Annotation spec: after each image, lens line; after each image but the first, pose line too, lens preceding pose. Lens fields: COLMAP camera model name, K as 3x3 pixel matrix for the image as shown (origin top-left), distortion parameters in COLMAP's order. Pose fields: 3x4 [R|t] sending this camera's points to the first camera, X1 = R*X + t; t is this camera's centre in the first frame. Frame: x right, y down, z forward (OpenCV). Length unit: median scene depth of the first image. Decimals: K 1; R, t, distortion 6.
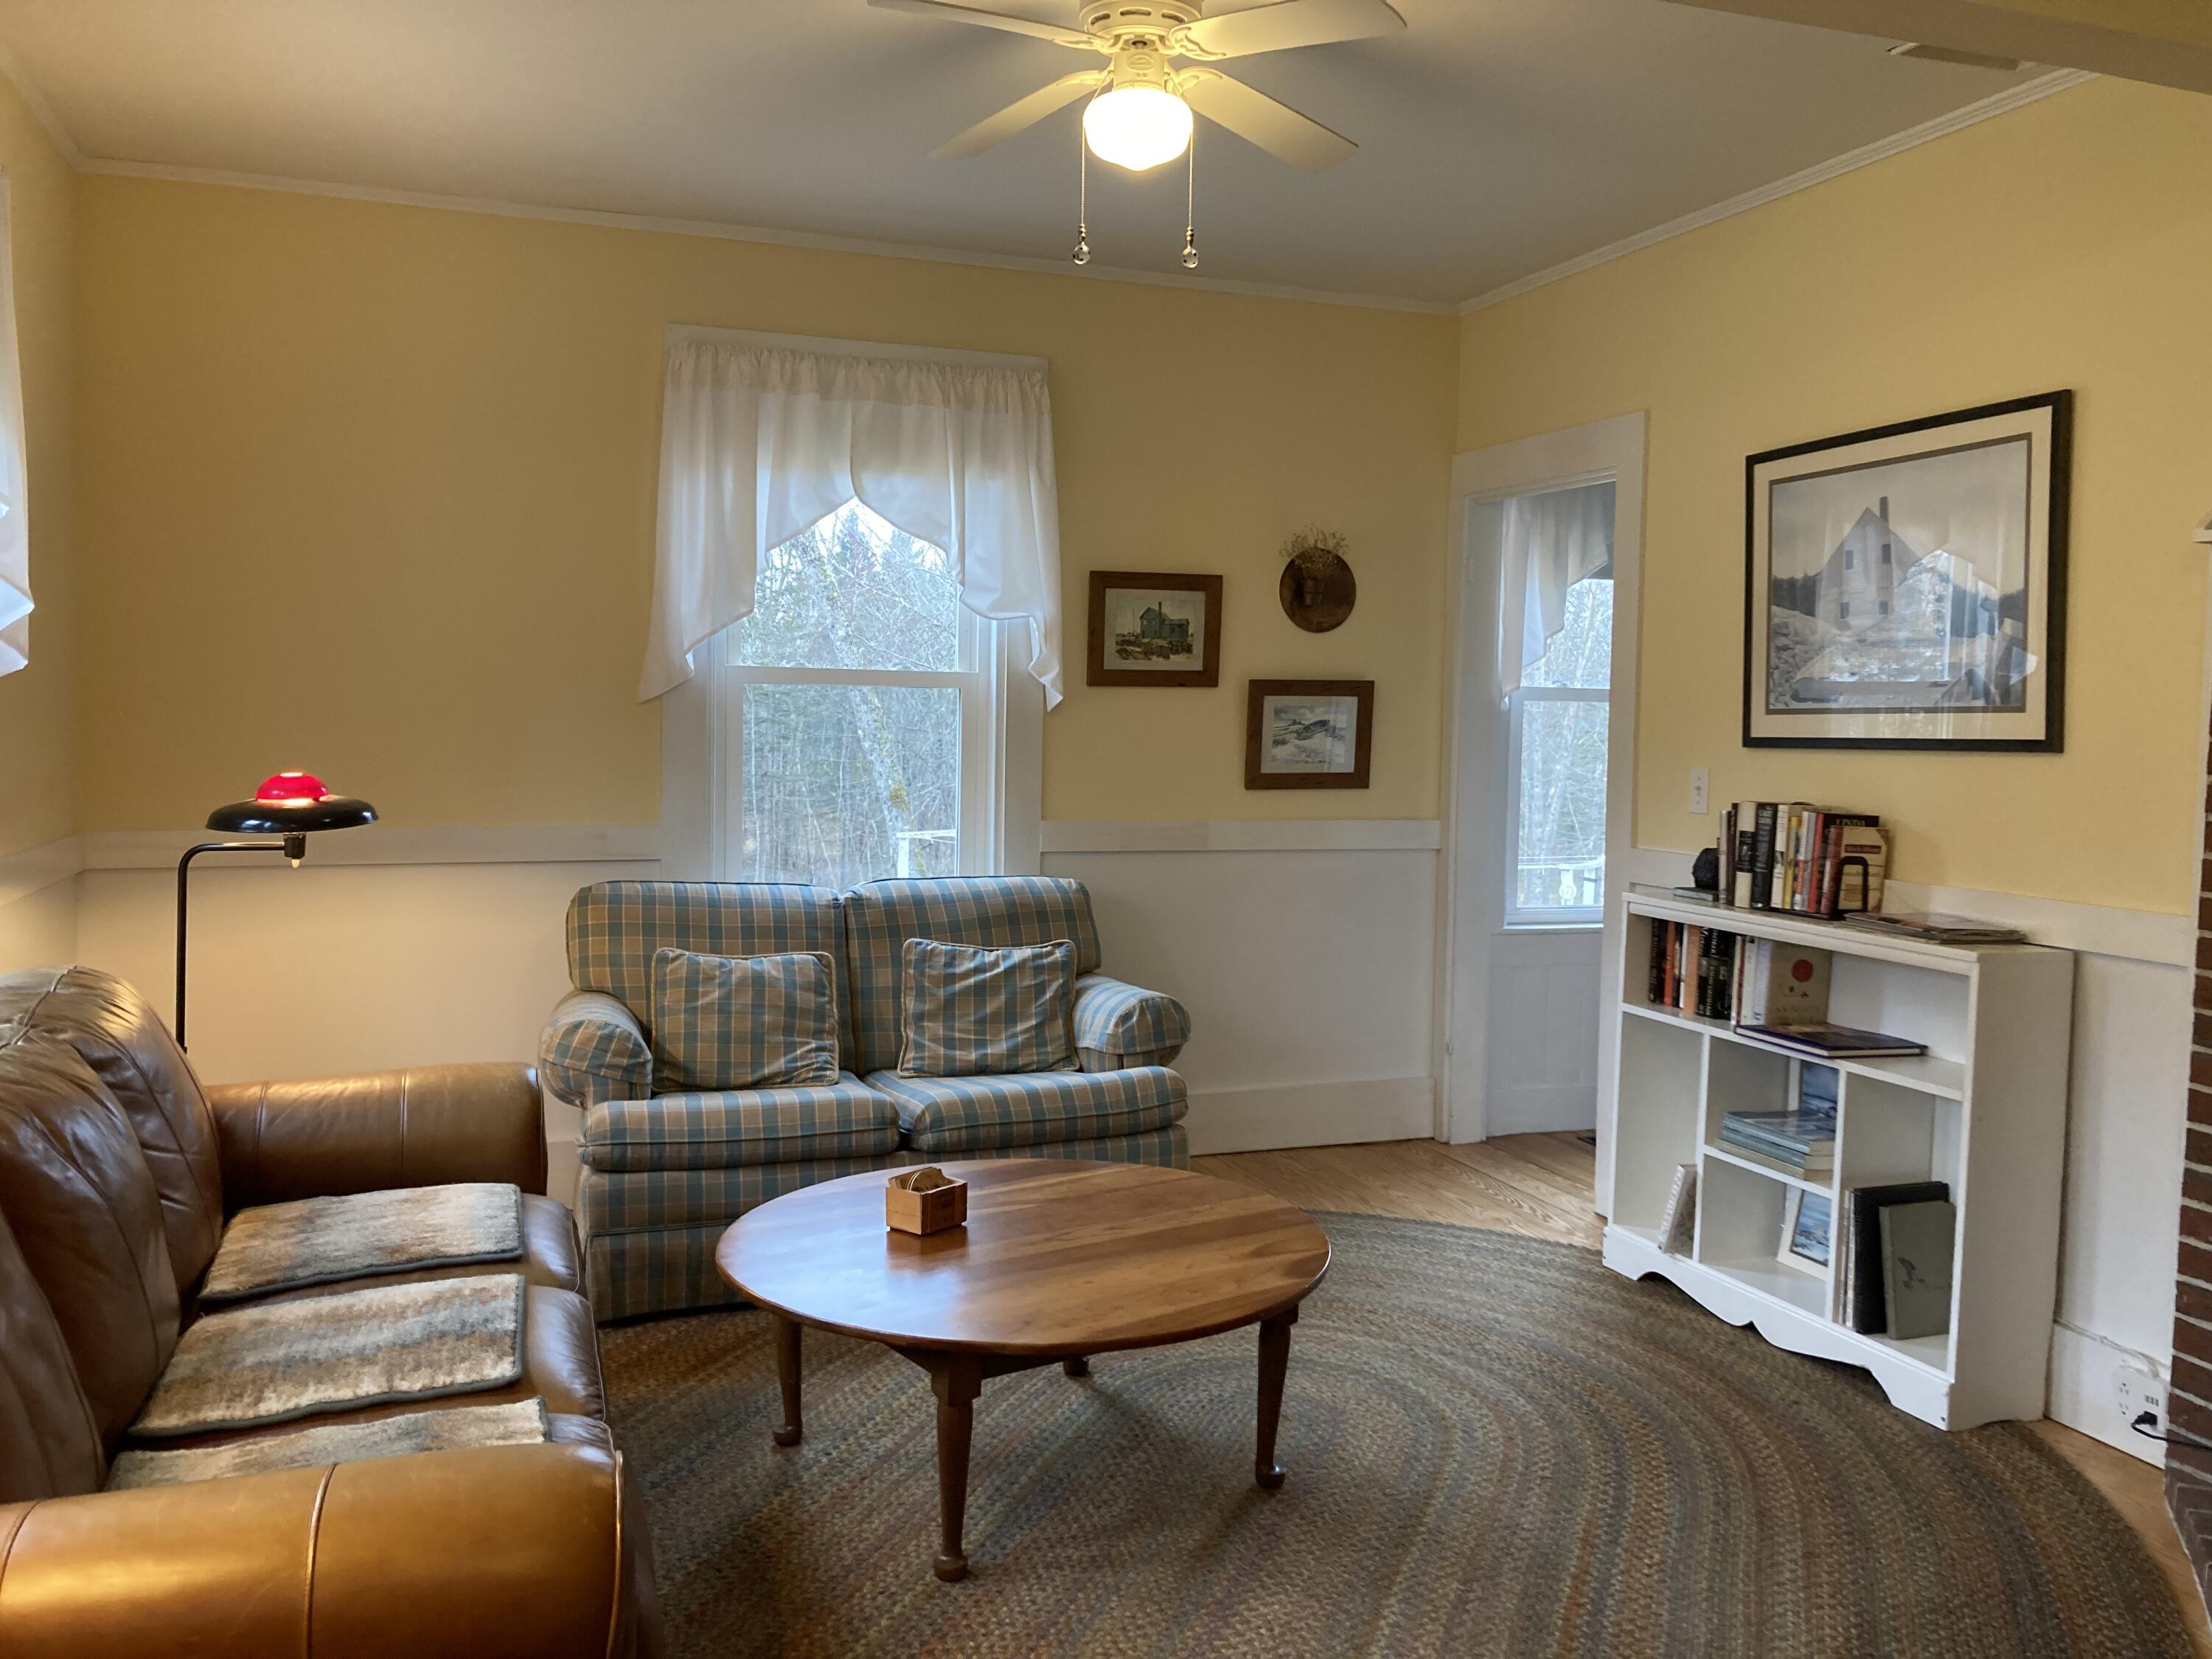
lens RADIAL K [[1854.4, 0, 1119.5], [0, 1854.4, 760.7], [0, 0, 1]] dist [0.139451, -0.215780]
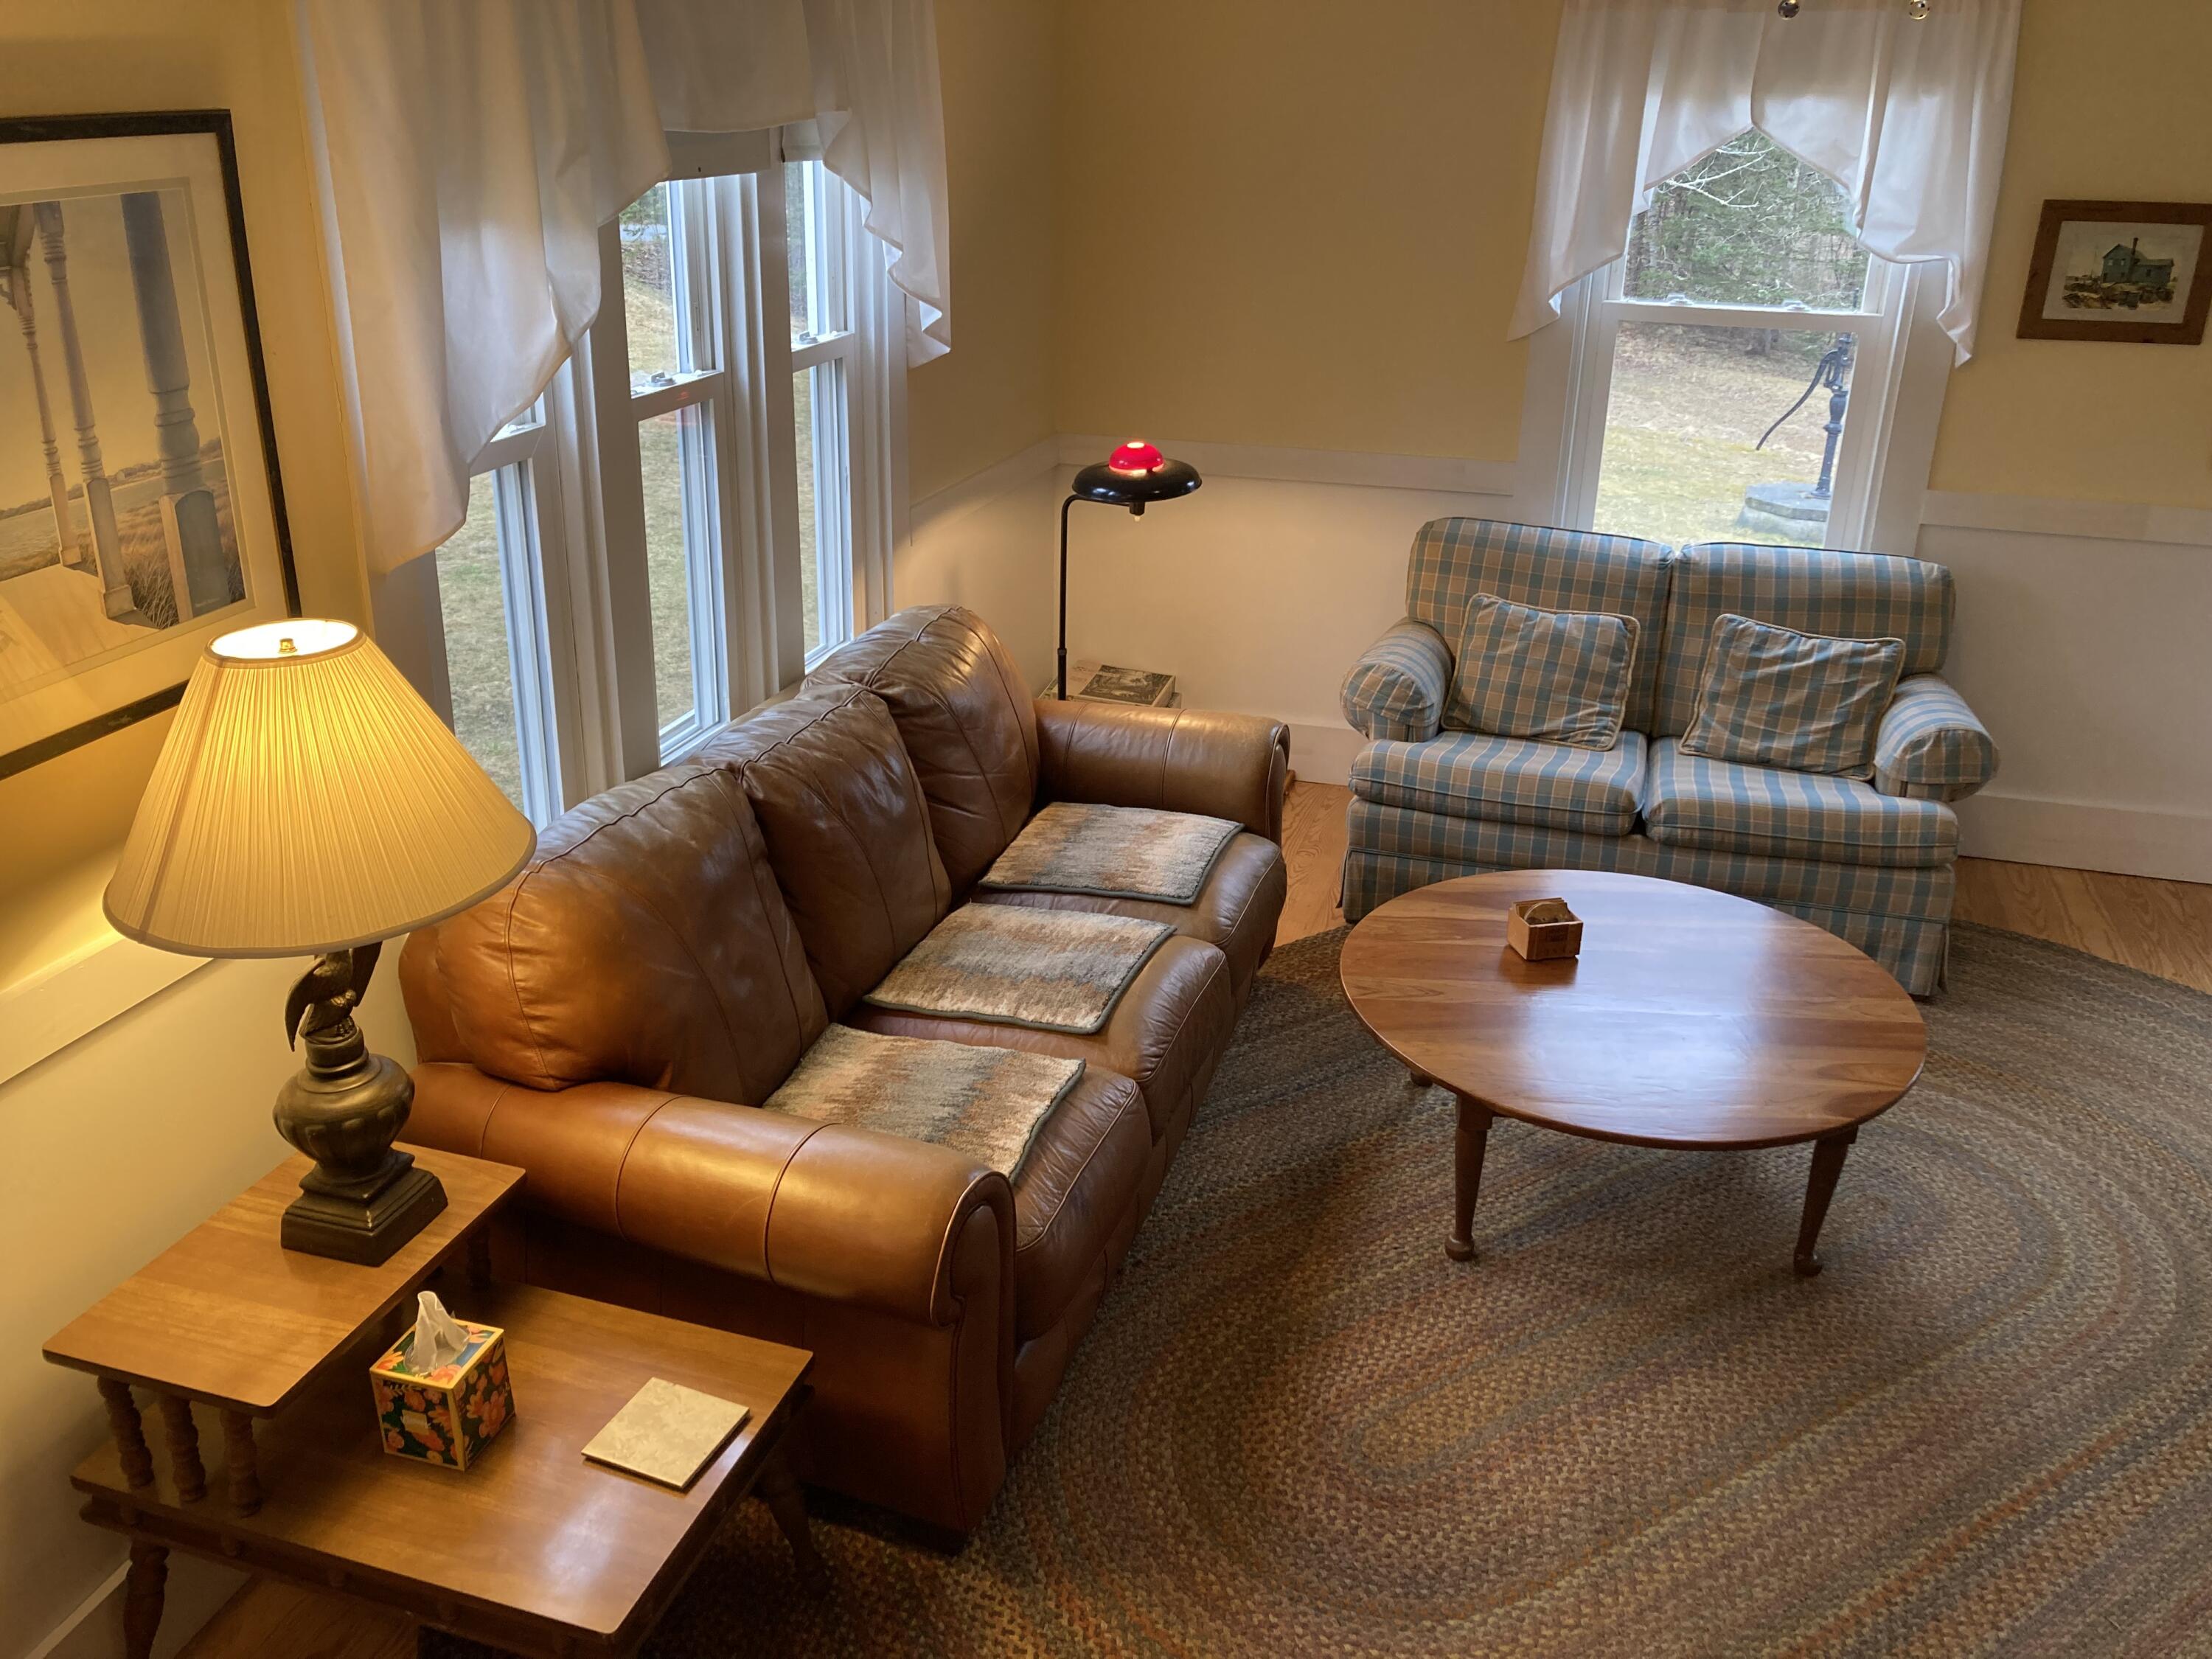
lens RADIAL K [[1854.4, 0, 1119.5], [0, 1854.4, 760.7], [0, 0, 1]] dist [0.139451, -0.215780]
pose [[0.803499, 0.206062, -0.558505, 0.211449], [-0.020609, 0.947248, 0.319840, -0.149319], [0.594949, -0.245480, 0.765359, 0.027556]]
